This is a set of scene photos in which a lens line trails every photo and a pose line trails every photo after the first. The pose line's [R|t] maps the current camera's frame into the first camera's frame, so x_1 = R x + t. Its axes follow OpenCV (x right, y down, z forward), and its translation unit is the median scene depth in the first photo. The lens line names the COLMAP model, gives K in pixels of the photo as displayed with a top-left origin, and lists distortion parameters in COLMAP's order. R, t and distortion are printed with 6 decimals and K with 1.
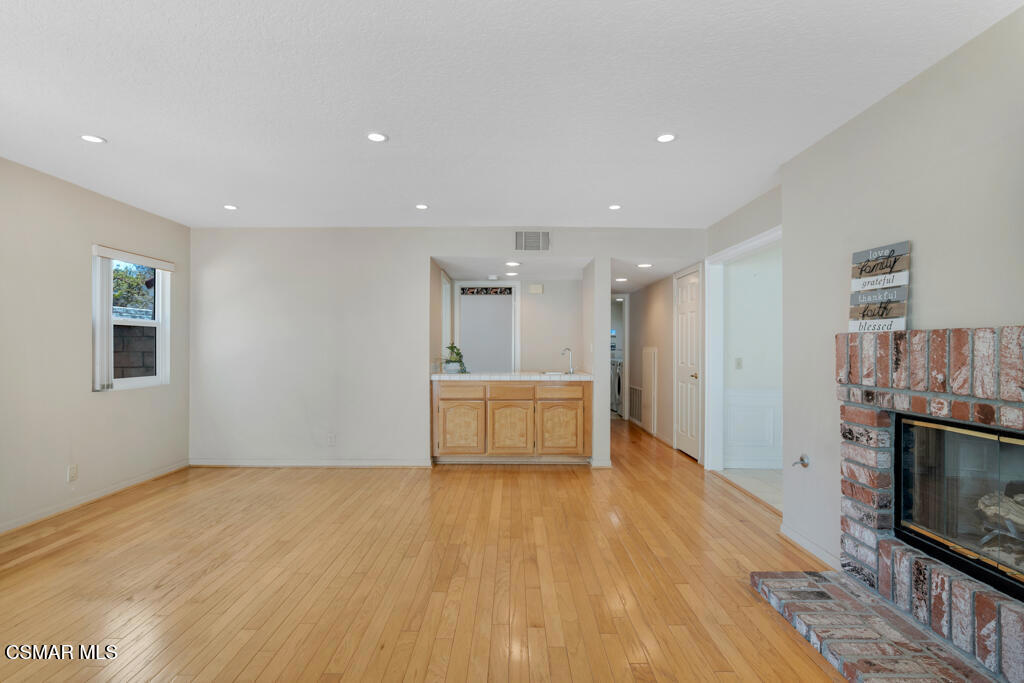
lens RADIAL K [[497.4, 0, 514.5], [0, 497.4, 364.1], [0, 0, 1]] dist [-0.007732, 0.000726]
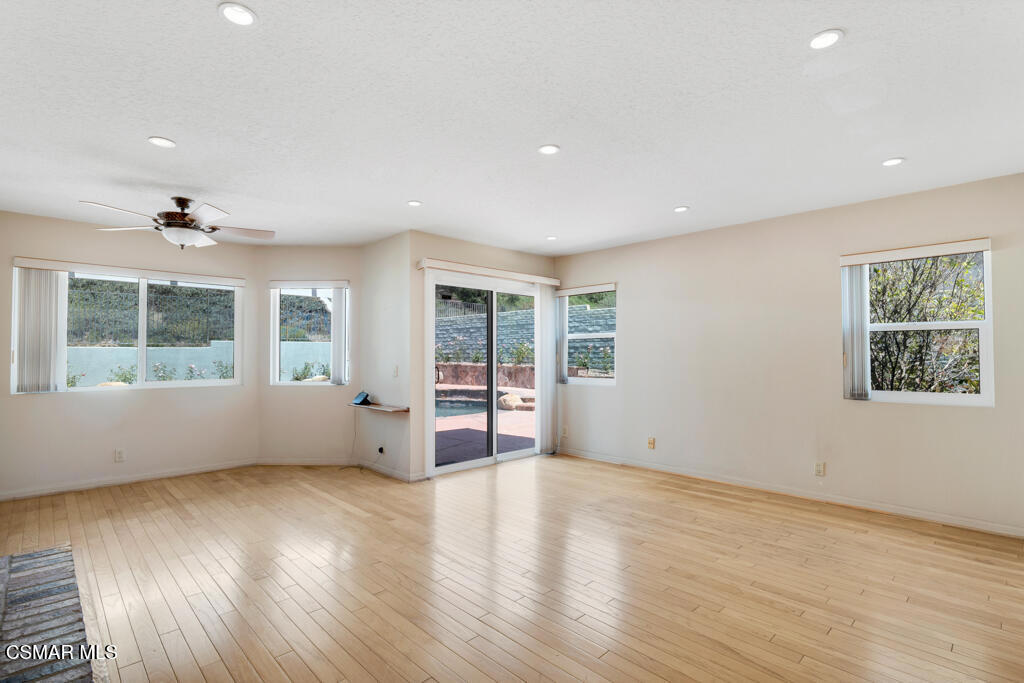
lens RADIAL K [[487.9, 0, 512.0], [0, 487.9, 341.5], [0, 0, 1]] dist [-0.024028, 0.007363]
pose [[-0.713373, -0.022929, -0.700410, 0.382938], [-0.028887, 0.999577, -0.003301, -0.044549], [0.700189, 0.017877, -0.713733, 1.321887]]
